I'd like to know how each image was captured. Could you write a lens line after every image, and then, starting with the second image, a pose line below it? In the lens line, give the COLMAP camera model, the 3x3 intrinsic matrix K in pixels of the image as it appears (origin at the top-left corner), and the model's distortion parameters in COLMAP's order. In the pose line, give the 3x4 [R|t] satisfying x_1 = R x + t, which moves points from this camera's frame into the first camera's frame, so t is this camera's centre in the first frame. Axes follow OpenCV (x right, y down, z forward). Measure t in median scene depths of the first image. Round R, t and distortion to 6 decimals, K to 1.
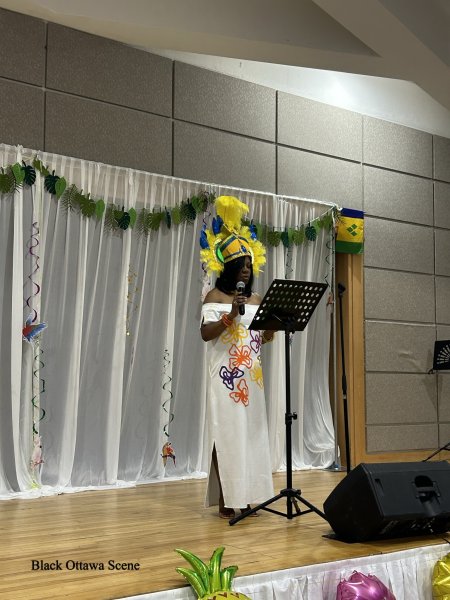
lens RADIAL K [[821.1, 0, 236.0], [0, 821.1, 303.7], [0, 0, 1]] dist [0.089355, 0.000000]
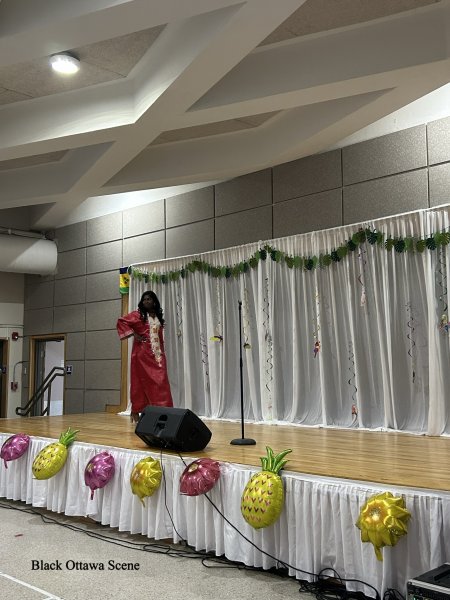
lens RADIAL K [[656.9, 0, 232.3], [0, 656.9, 301.8], [0, 0, 1]] dist [0.054509, 0.000000]
pose [[0.136971, -0.105895, -0.984899, 1.083909], [0.101804, 0.990510, -0.092340, 0.074177], [0.985330, -0.087619, 0.146452, 0.630052]]
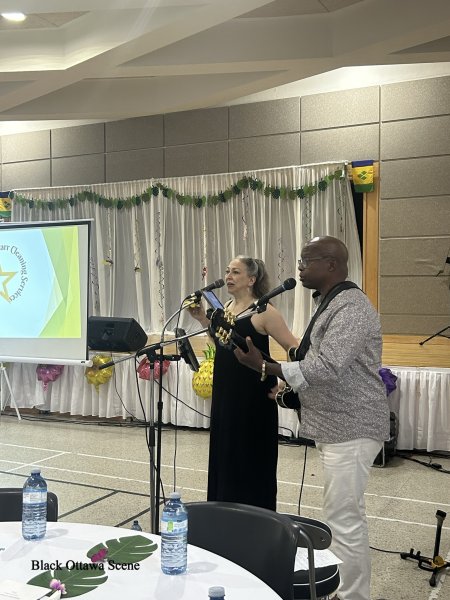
lens RADIAL K [[656.9, 0, 242.7], [0, 656.9, 309.0], [0, 0, 1]] dist [0.054509, 0.000000]
pose [[0.452168, 0.016476, -0.891781, 1.273197], [0.083812, 0.994621, 0.060872, 0.061673], [0.887986, -0.102266, 0.448355, 0.351304]]
